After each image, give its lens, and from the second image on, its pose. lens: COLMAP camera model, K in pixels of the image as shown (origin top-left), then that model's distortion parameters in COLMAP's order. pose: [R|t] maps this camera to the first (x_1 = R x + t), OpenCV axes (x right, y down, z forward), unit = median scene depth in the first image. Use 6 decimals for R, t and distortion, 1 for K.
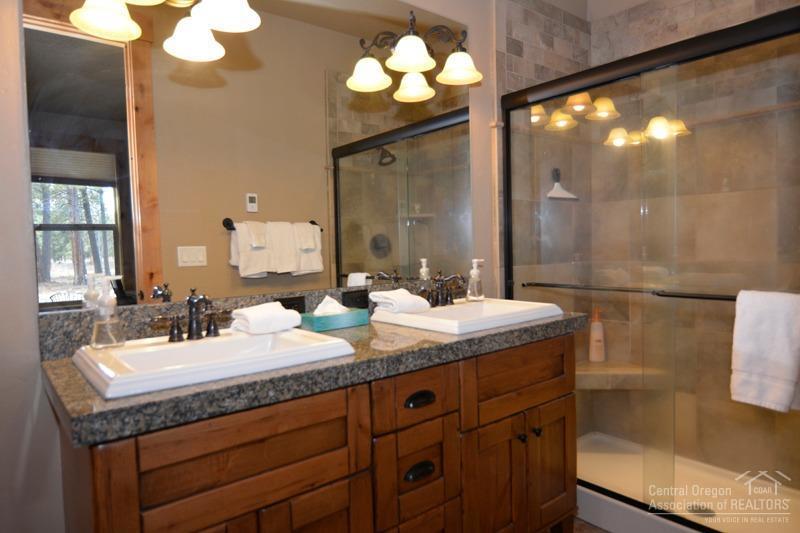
lens RADIAL K [[498.6, 0, 400.0], [0, 498.6, 266.5], [0, 0, 1]] dist [0.000021, -0.000099]
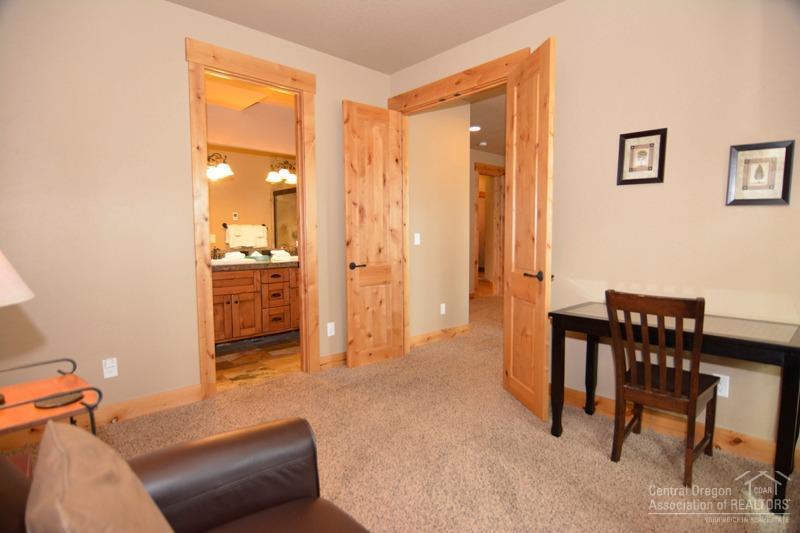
lens RADIAL K [[421.9, 0, 398.2], [0, 421.9, 268.3], [0, 0, 1]] dist [0.004798, -0.018493]
pose [[0.998255, 0.016111, 0.056802, 0.532239], [-0.017915, 0.999346, 0.031397, 0.058353], [-0.056259, -0.032359, 0.997892, -1.527049]]
